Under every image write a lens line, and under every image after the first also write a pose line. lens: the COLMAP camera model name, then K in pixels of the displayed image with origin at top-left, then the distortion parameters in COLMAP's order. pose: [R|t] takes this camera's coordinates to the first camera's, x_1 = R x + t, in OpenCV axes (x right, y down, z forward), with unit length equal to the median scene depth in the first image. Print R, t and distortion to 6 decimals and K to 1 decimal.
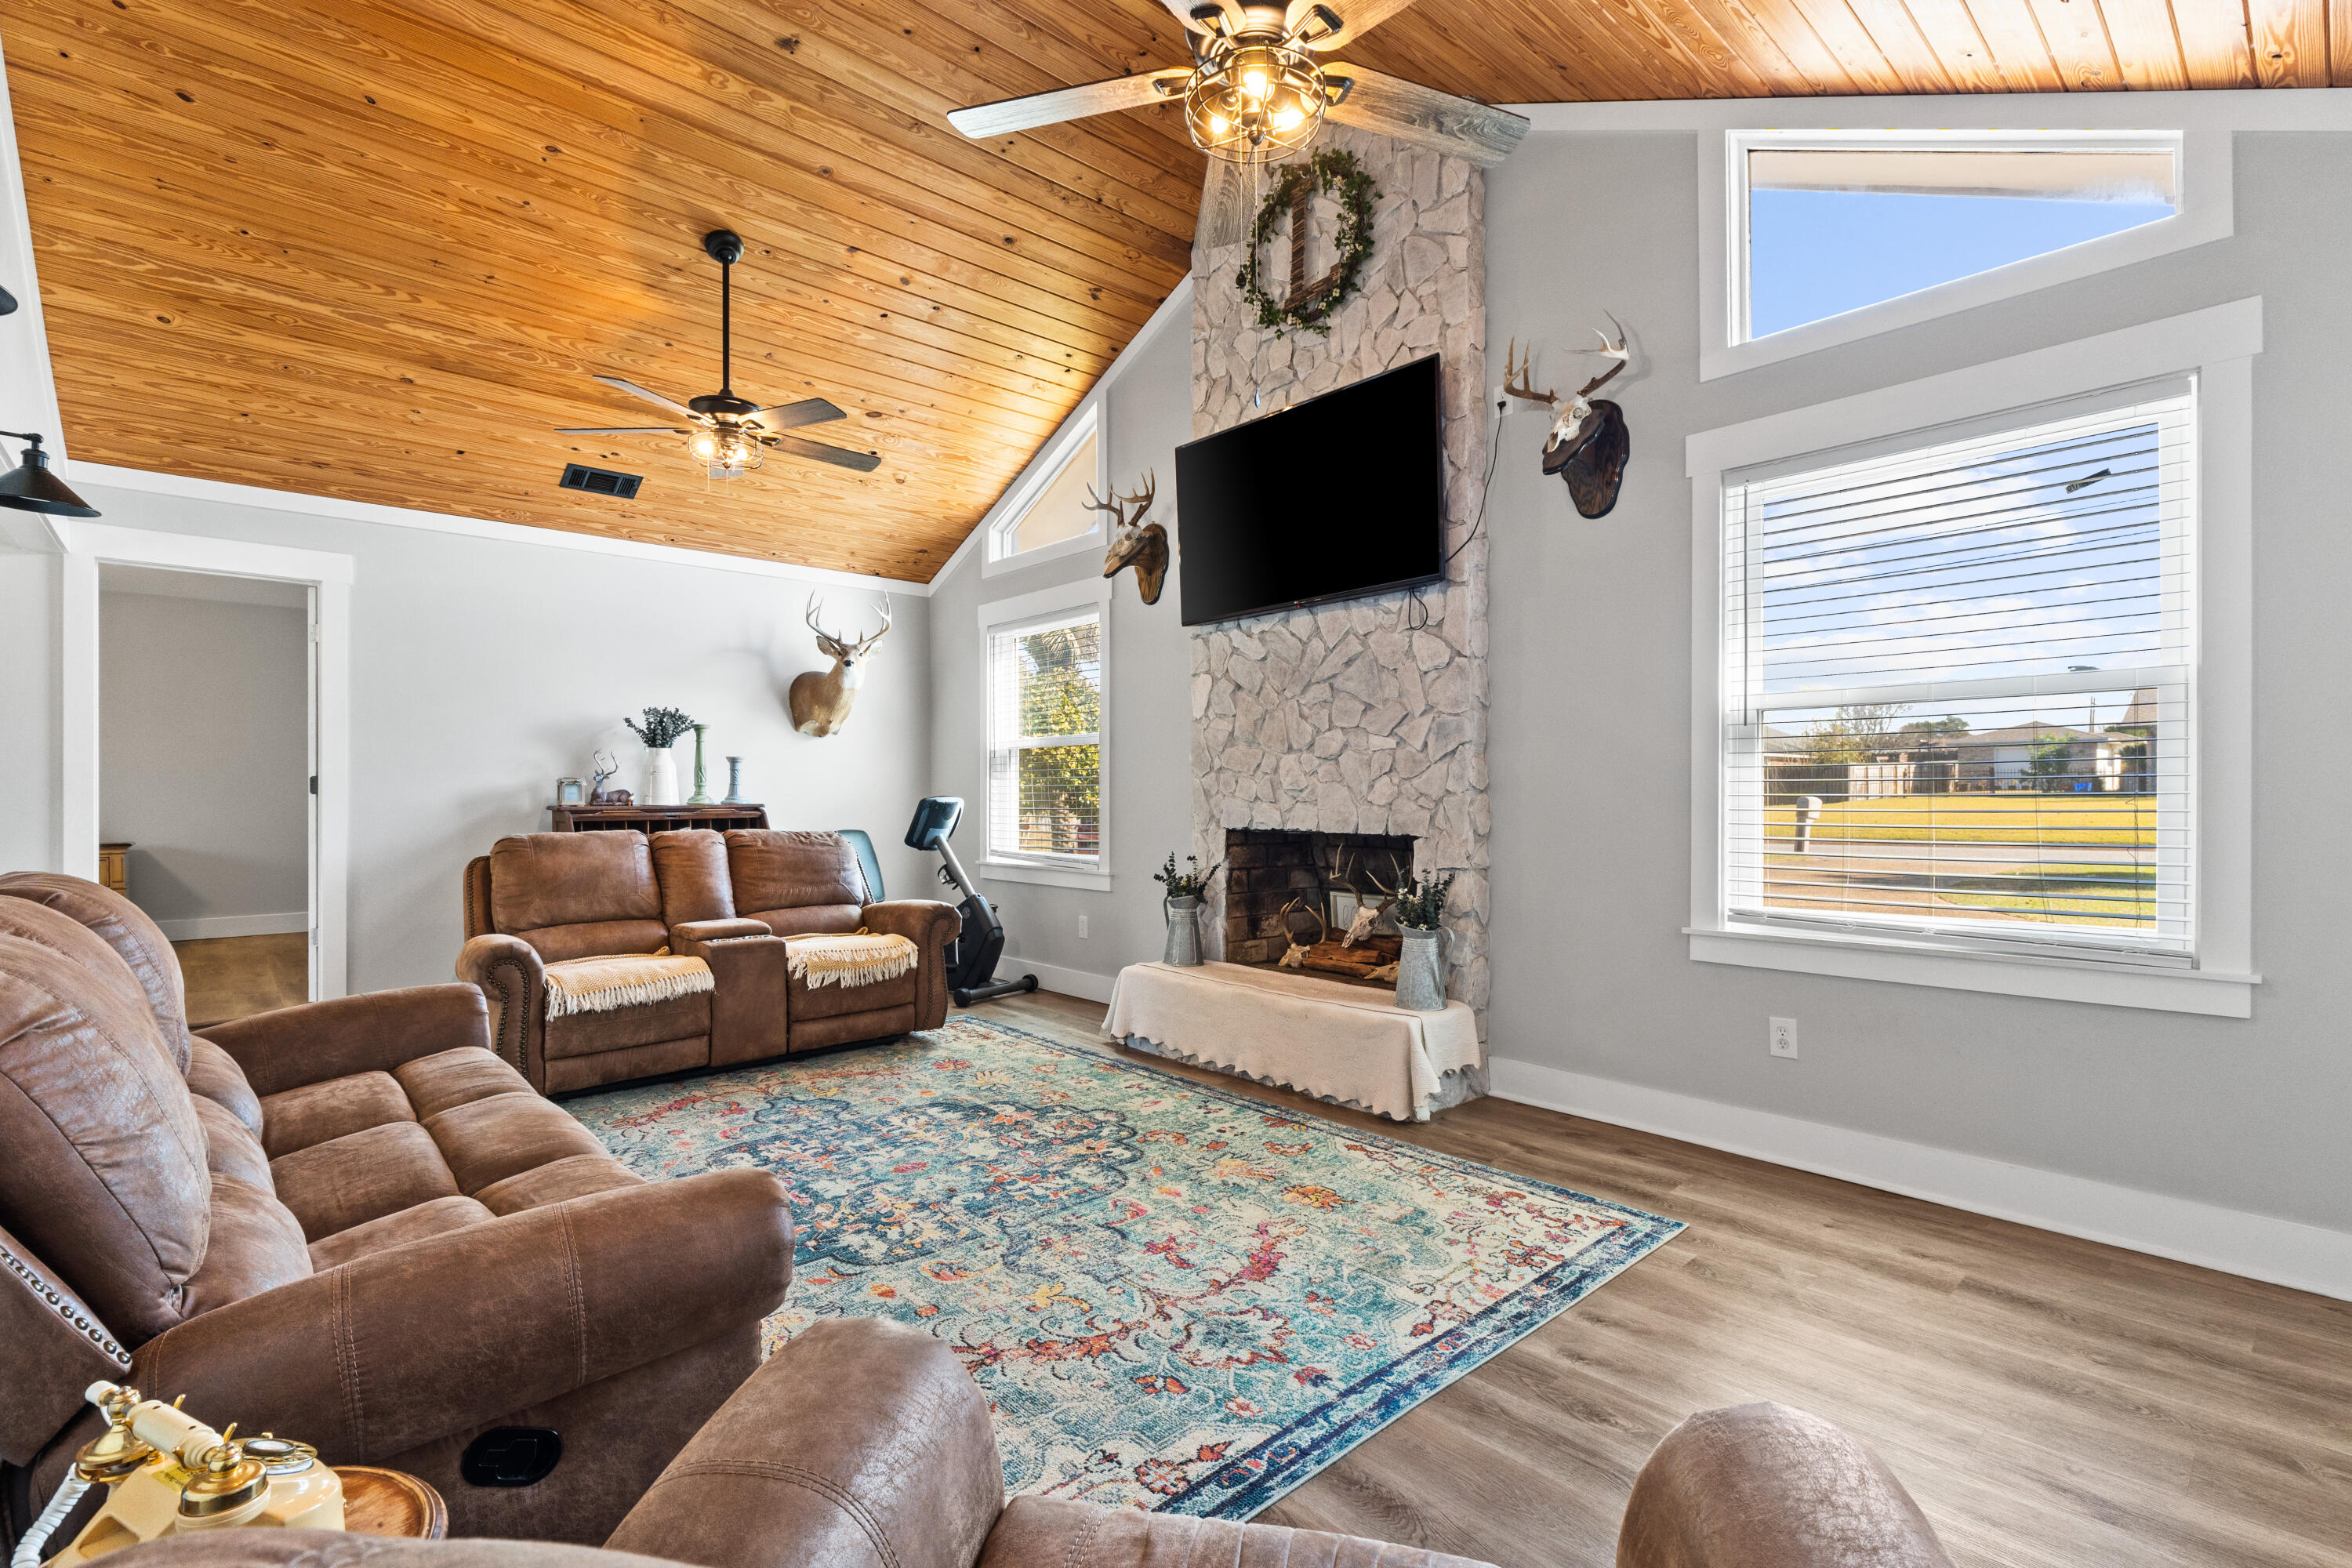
lens RADIAL K [[1067.9, 0, 1181.2], [0, 1067.9, 798.7], [0, 0, 1]] dist [-0.004846, -0.000566]
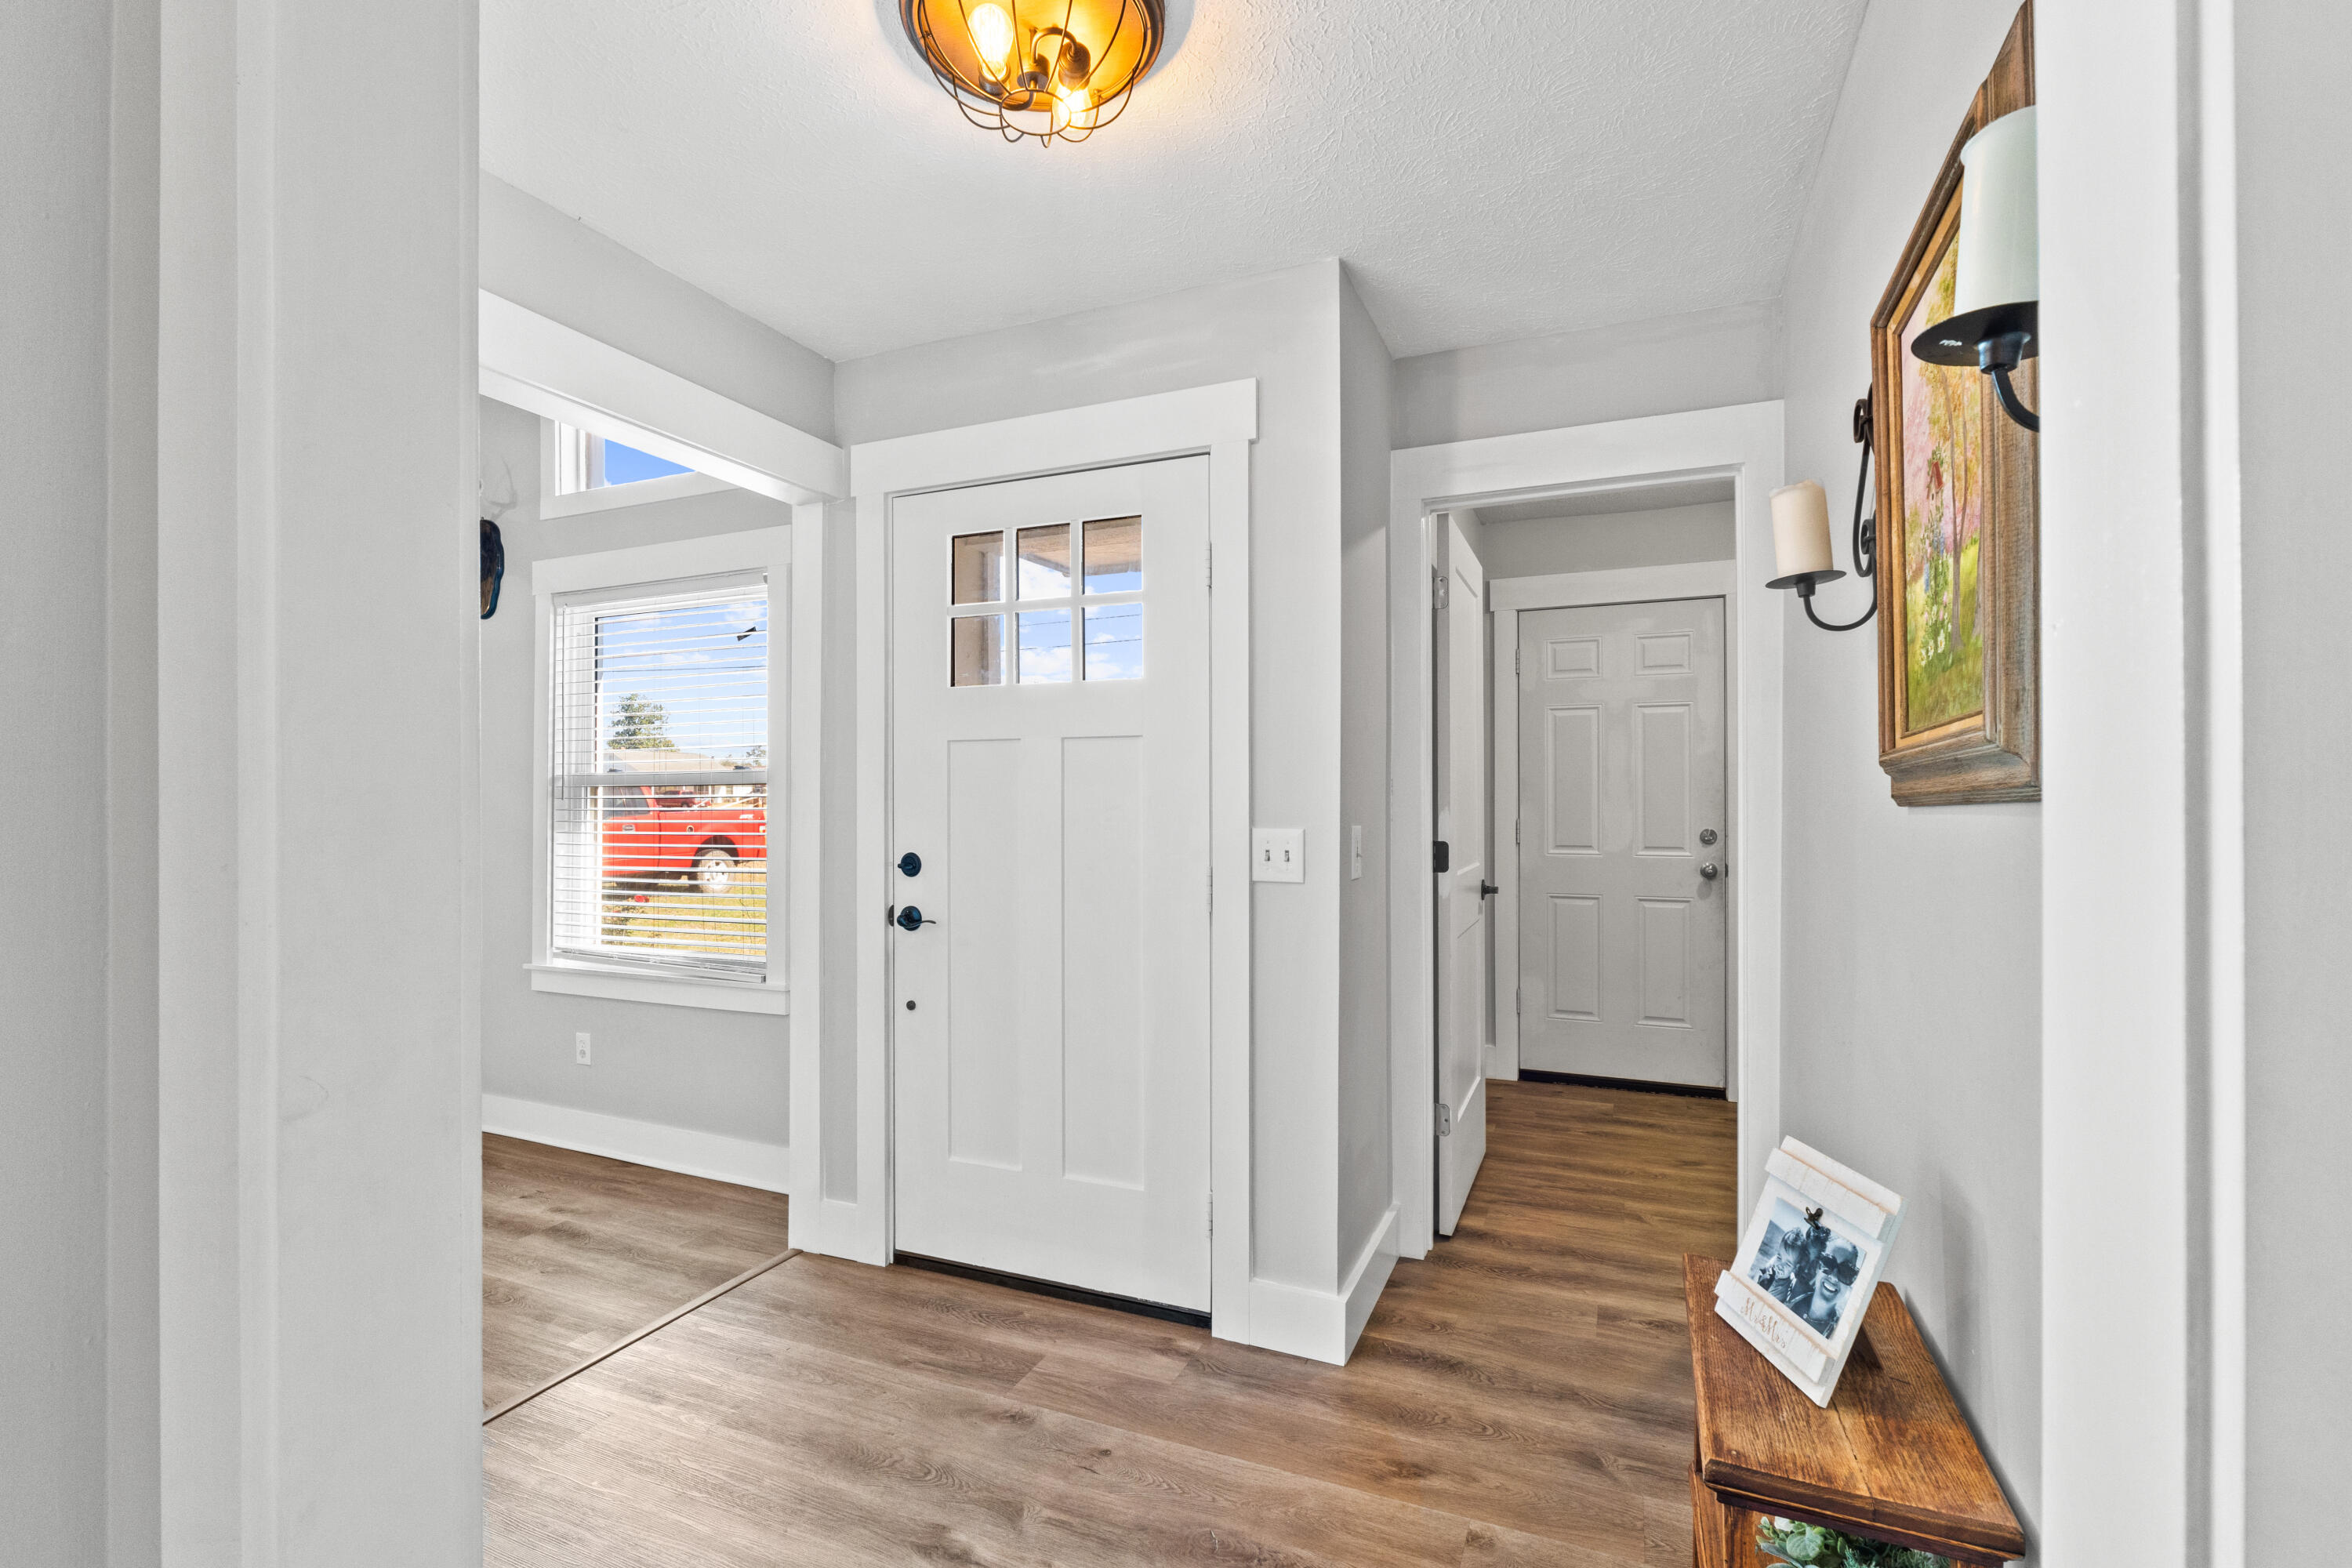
lens RADIAL K [[1015.9, 0, 1175.1], [0, 1015.9, 802.3], [0, 0, 1]] dist [-0.010742, 0.000883]
pose [[0.903773, 0.004841, 0.427985, 0.604453], [-0.000706, 0.999952, -0.009821, -0.049866], [-0.428012, 0.008574, 0.903733, -0.340051]]
